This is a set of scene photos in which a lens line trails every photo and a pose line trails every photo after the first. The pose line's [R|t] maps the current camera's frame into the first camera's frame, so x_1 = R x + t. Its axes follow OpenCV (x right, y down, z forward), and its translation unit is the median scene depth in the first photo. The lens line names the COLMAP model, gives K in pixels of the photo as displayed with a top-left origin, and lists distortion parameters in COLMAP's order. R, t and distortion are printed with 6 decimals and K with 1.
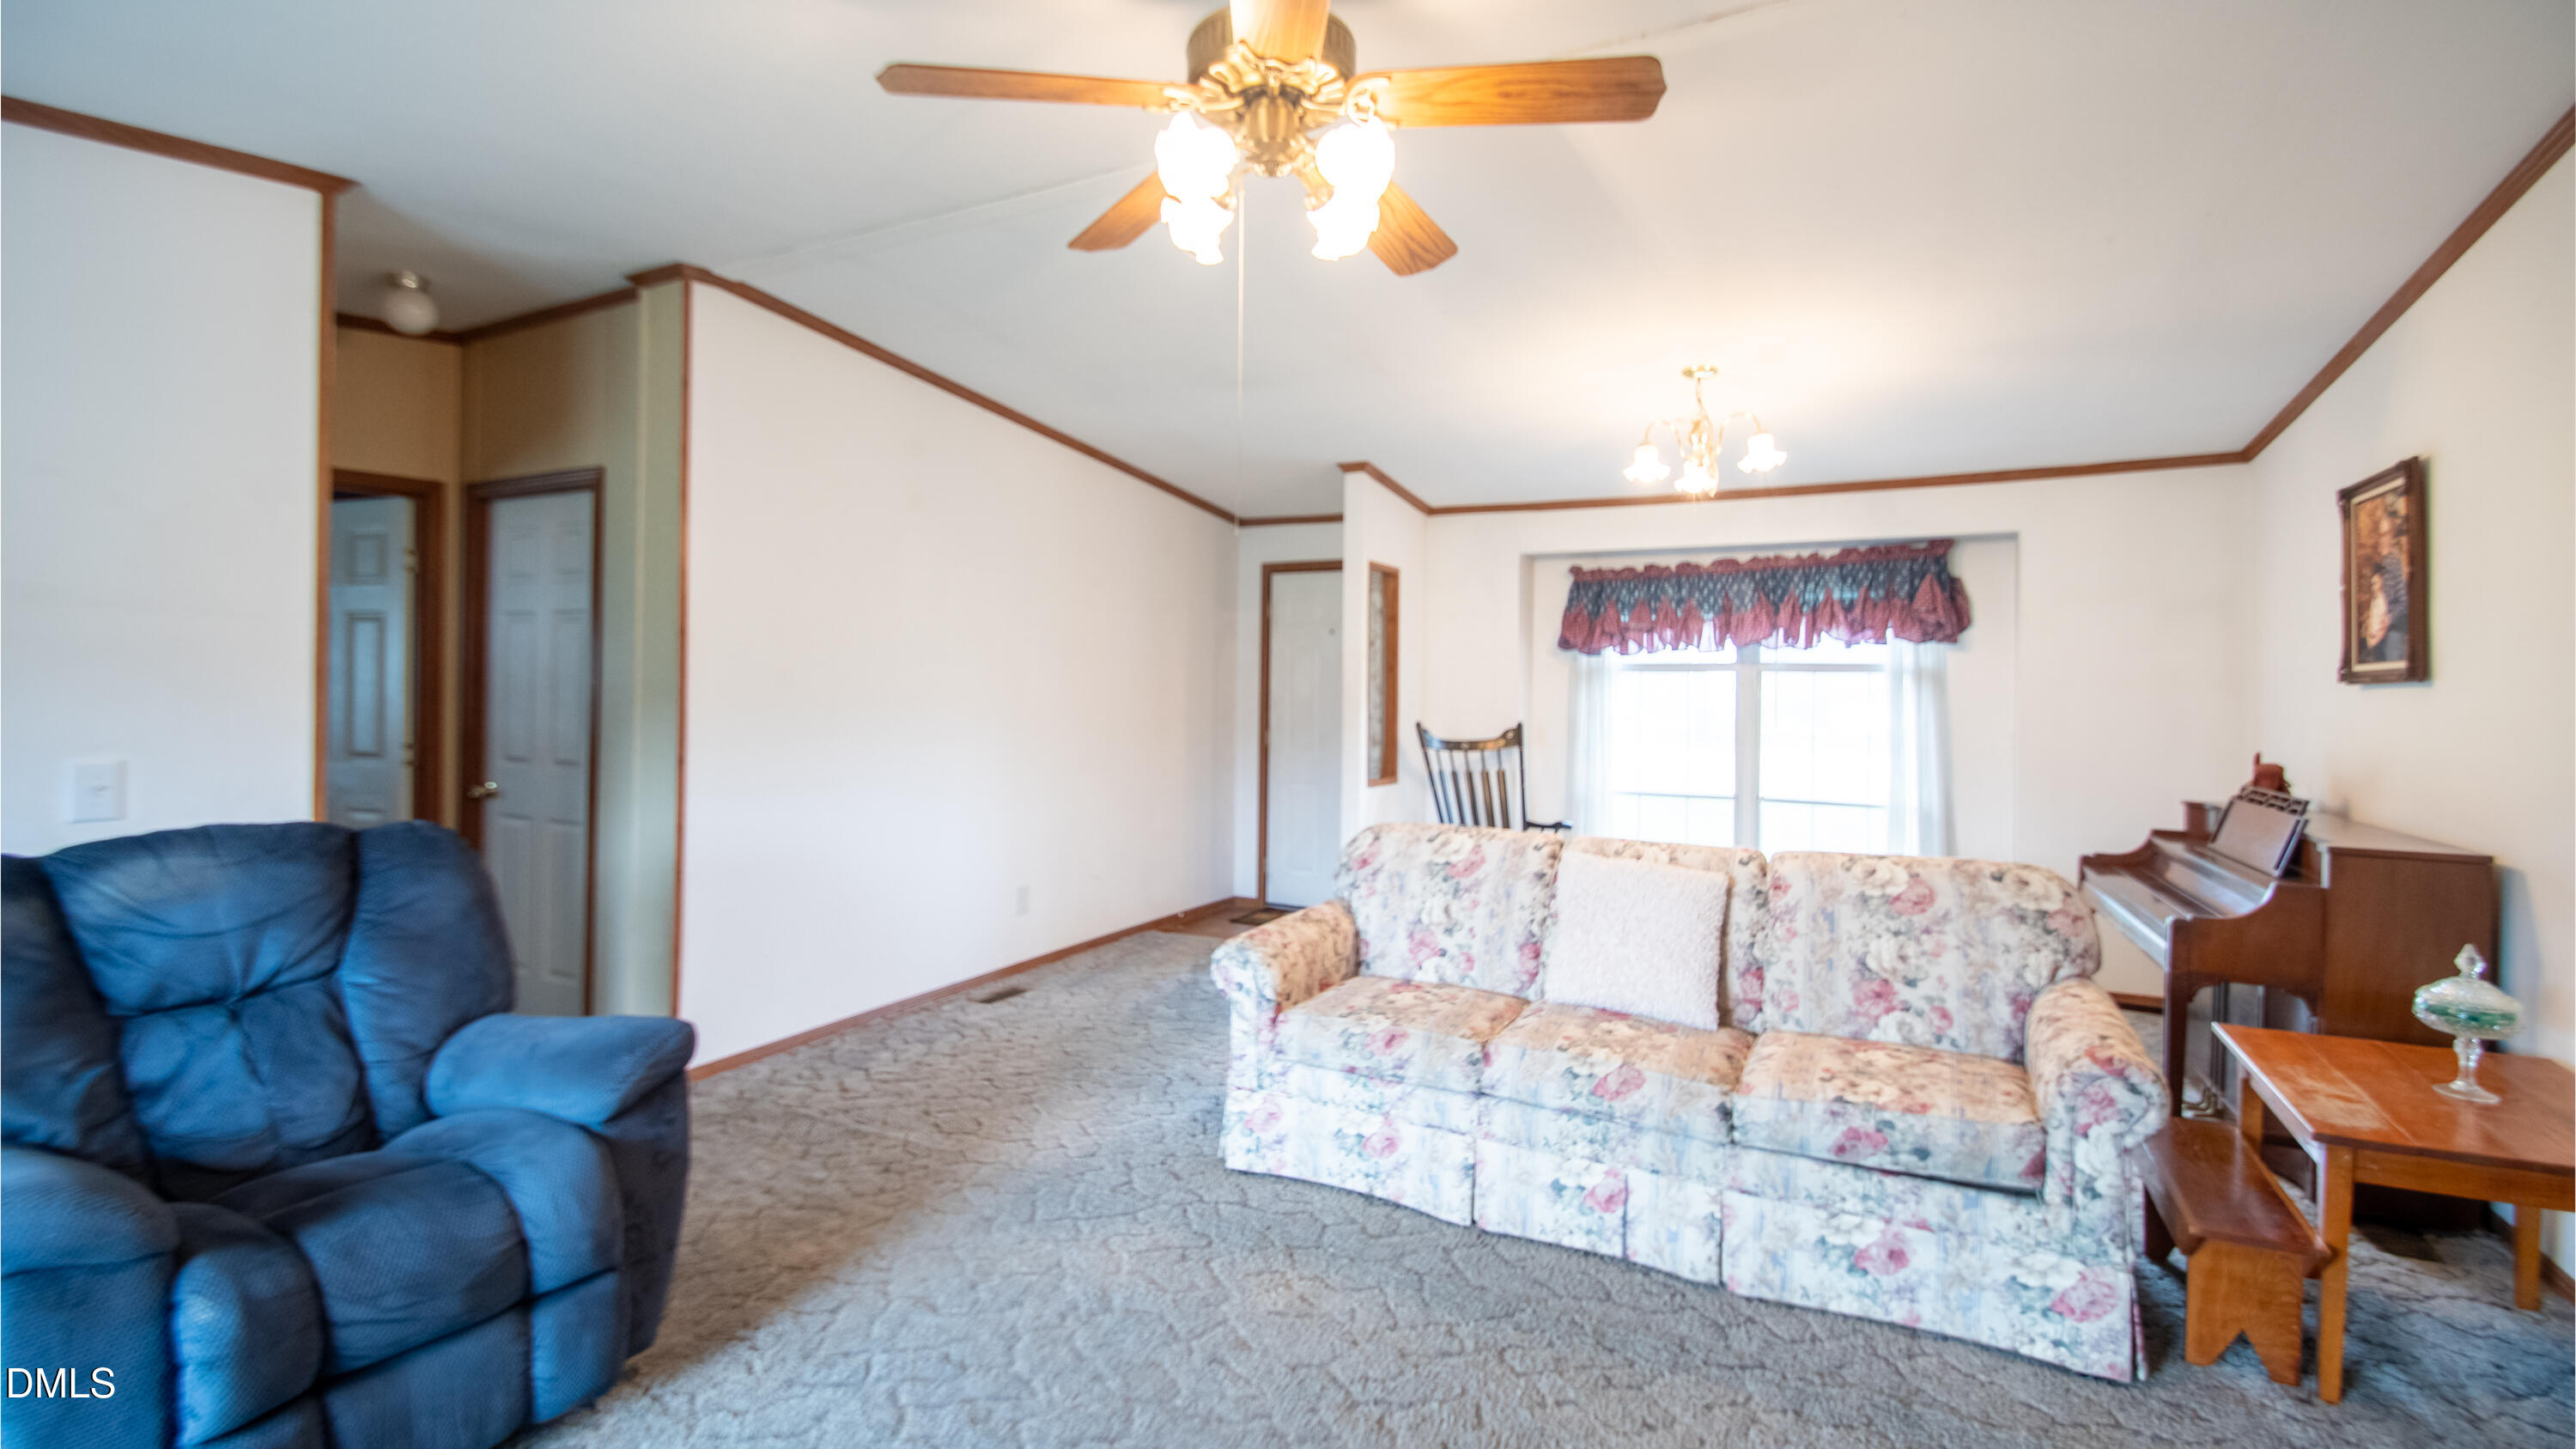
lens RADIAL K [[1129.9, 0, 1287.4], [0, 1129.9, 680.8], [0, 0, 1]] dist [0.011076, -0.013833]
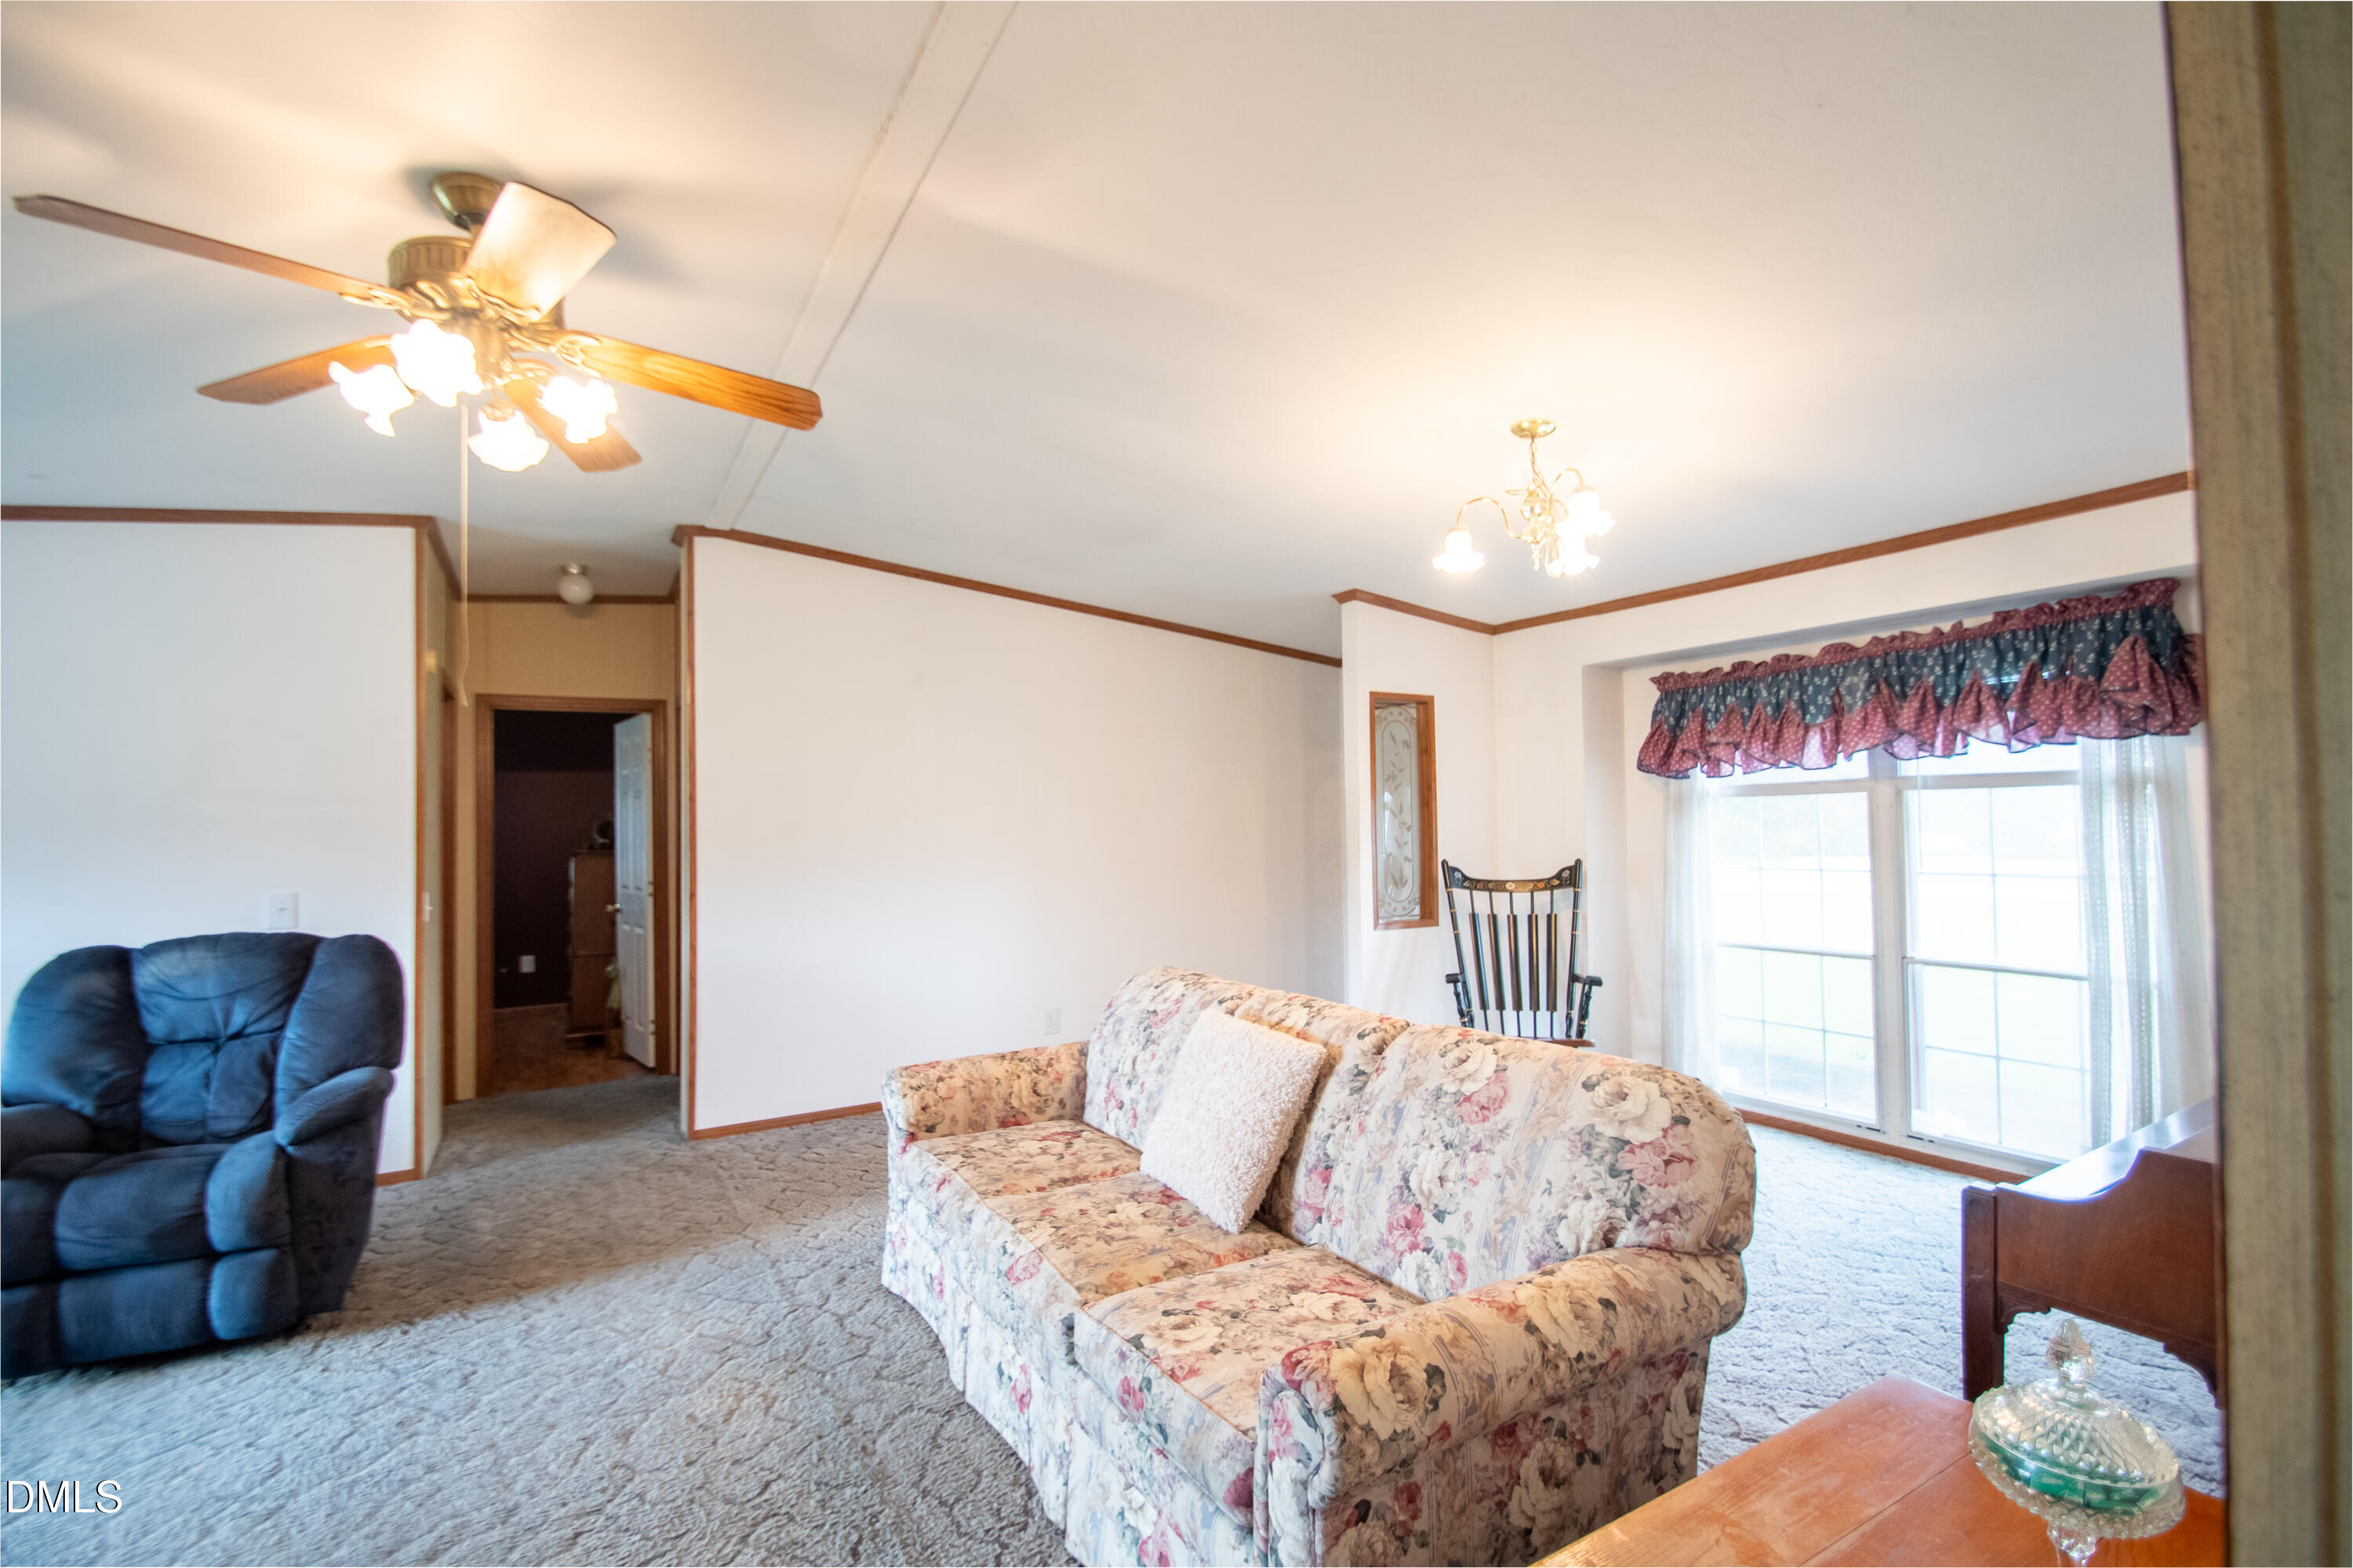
lens RADIAL K [[1035.4, 0, 1168.3], [0, 1035.4, 806.9], [0, 0, 1]] dist [0.015316, -0.017185]
pose [[0.849481, -0.035198, -0.526444, 0.747056], [0.027270, 0.999368, -0.022815, 0.012339], [0.526914, 0.005025, 0.849903, 0.325438]]
